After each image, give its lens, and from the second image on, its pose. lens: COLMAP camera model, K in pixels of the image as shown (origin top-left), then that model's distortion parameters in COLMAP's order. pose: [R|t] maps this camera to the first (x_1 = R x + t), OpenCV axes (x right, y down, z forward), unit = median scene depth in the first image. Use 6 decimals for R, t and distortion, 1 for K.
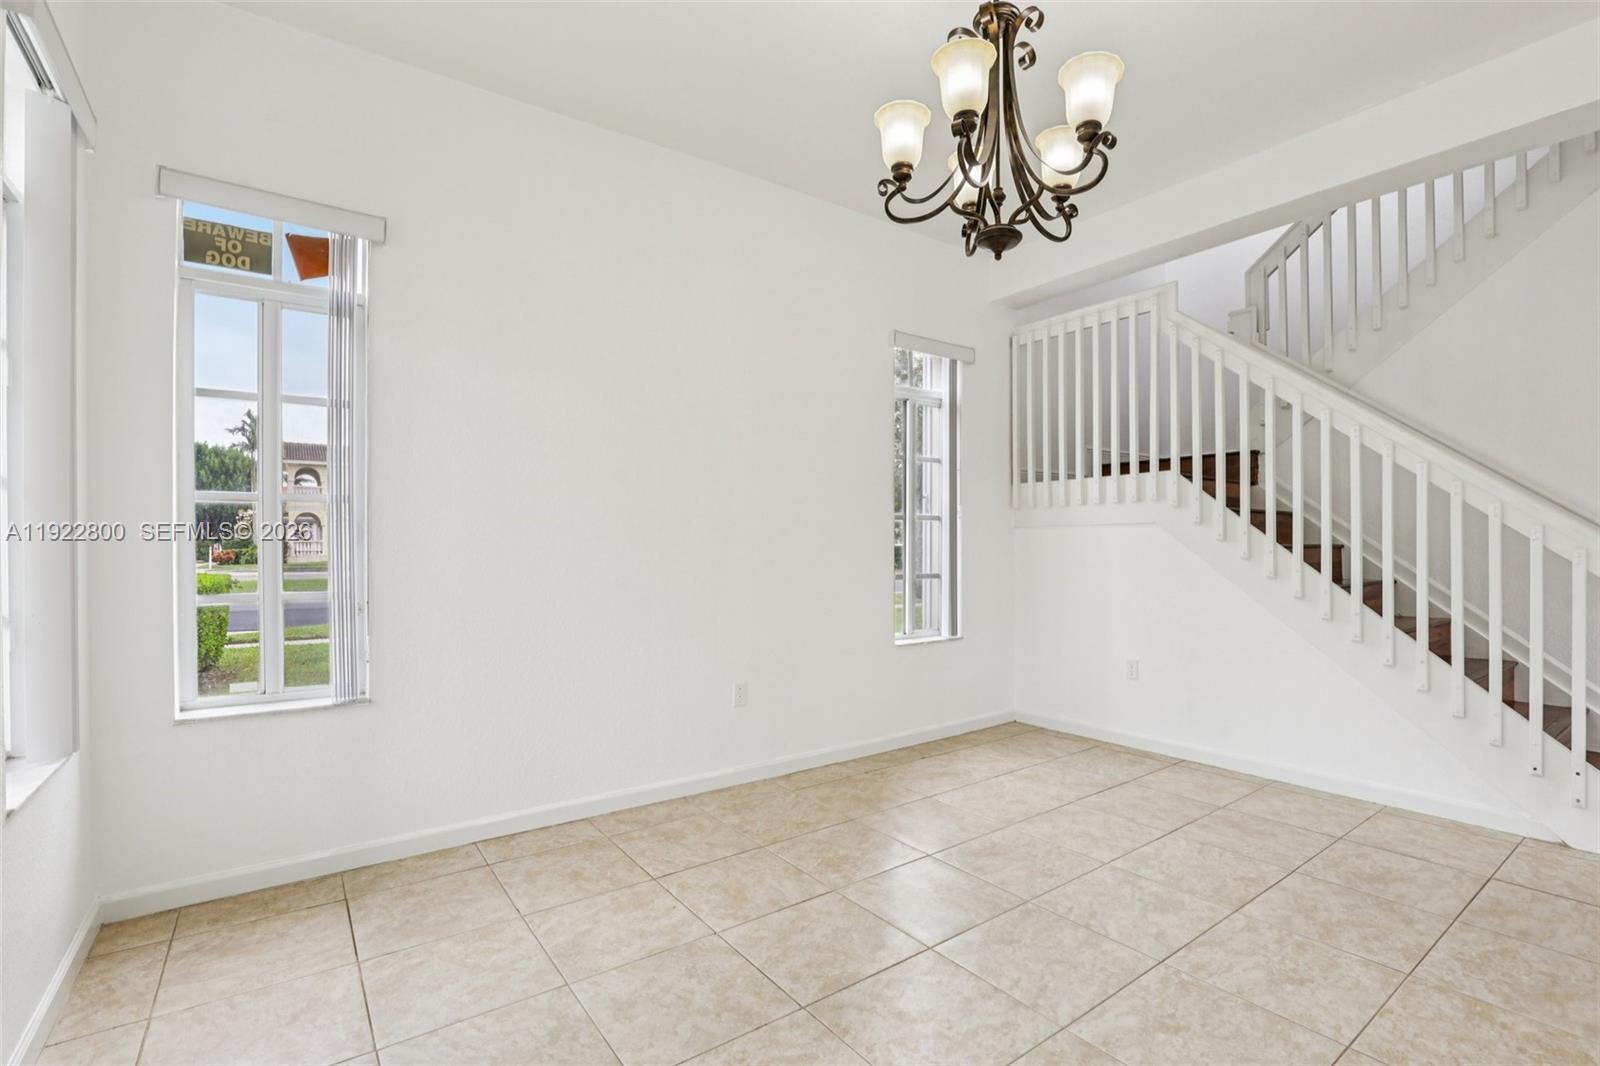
lens RADIAL K [[736.8, 0, 810.7], [0, 736.8, 540.2], [0, 0, 1]] dist [-0.032660, 0.004954]
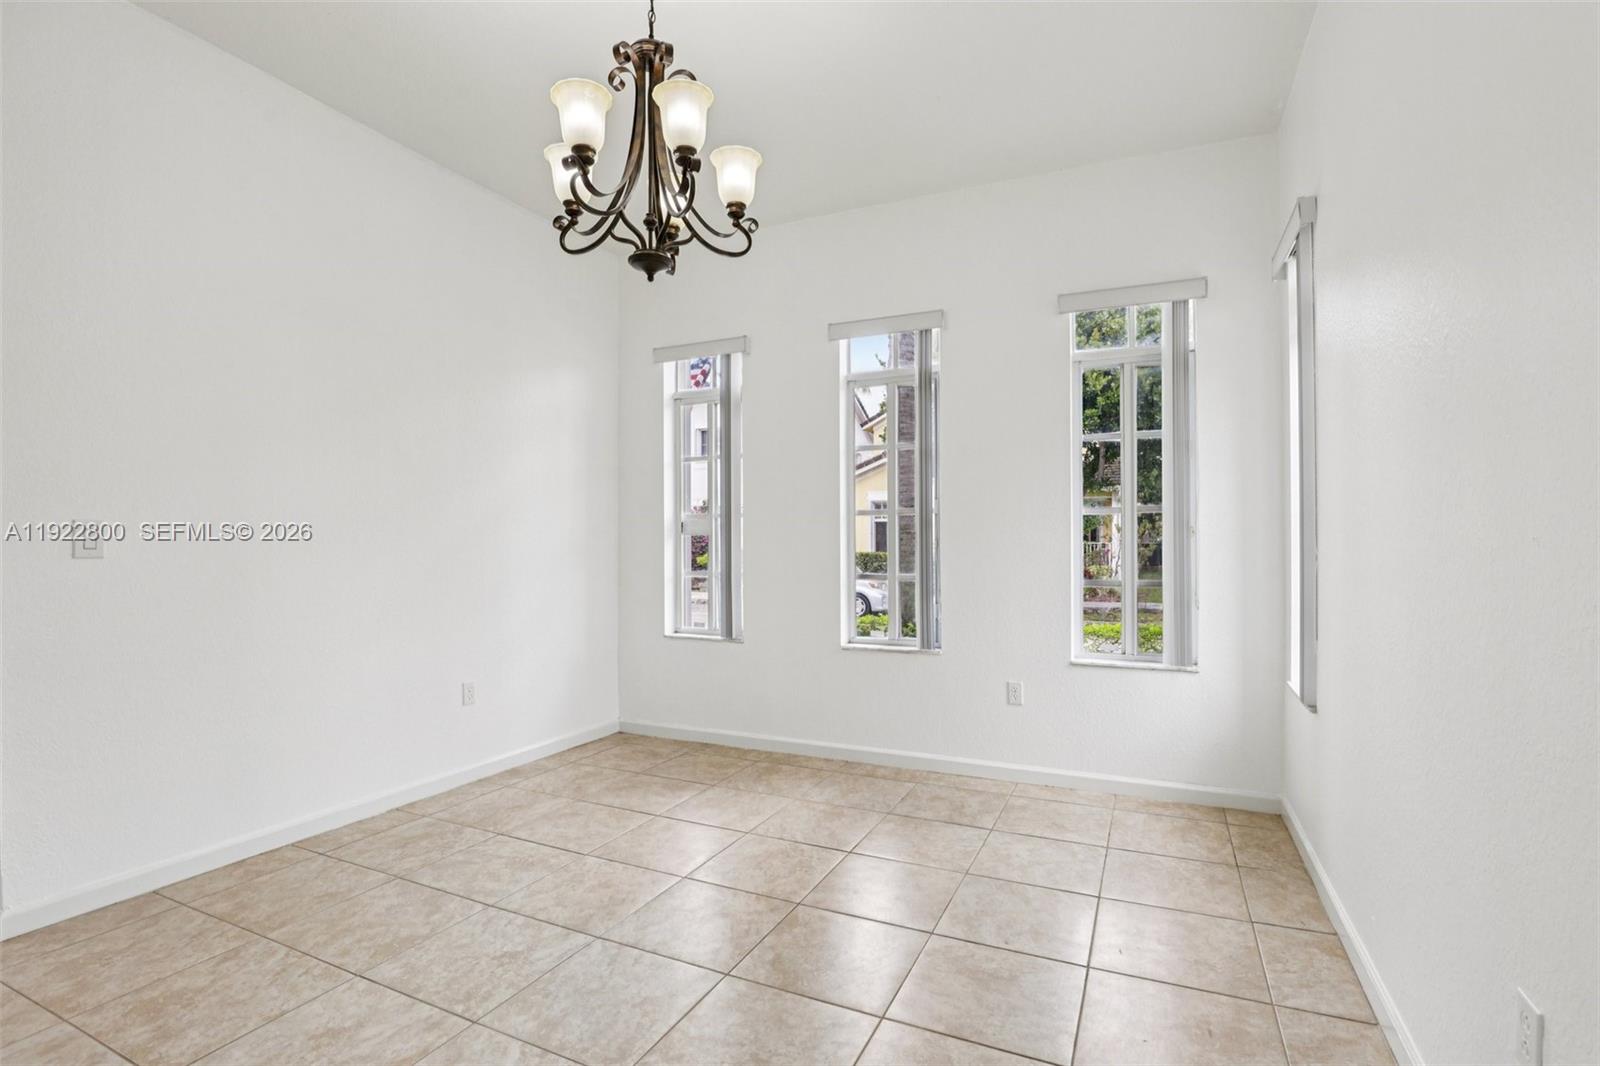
lens RADIAL K [[733.1, 0, 804.0], [0, 733.1, 552.9], [0, 0, 1]] dist [-0.031517, 0.000229]
pose [[-0.877266, 0.011557, -0.479866, 0.363593], [0.007709, 0.999920, 0.009988, 0.003025], [0.479943, 0.005063, -0.877285, 1.305027]]
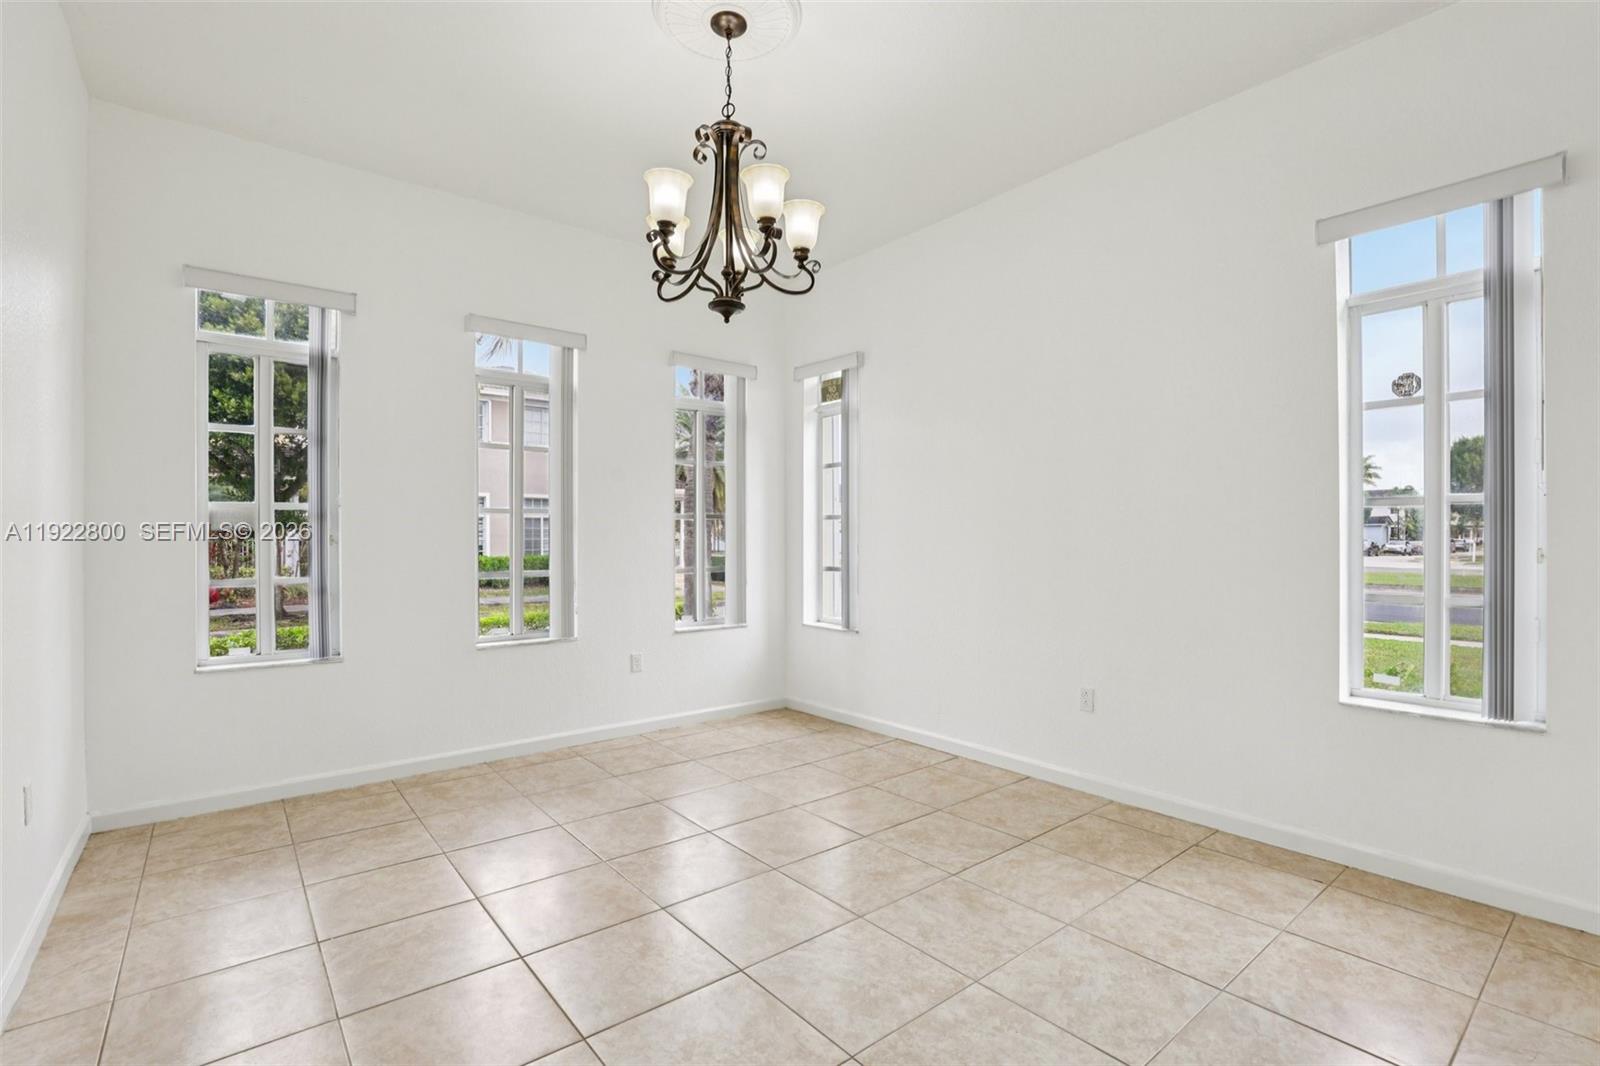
lens RADIAL K [[736.8, 0, 810.7], [0, 736.8, 540.2], [0, 0, 1]] dist [-0.032660, 0.004954]
pose [[0.055455, 0.005519, -0.998446, 0.983964], [0.005372, 0.999969, 0.005826, -0.005221], [0.998447, -0.005687, 0.055424, 0.694934]]
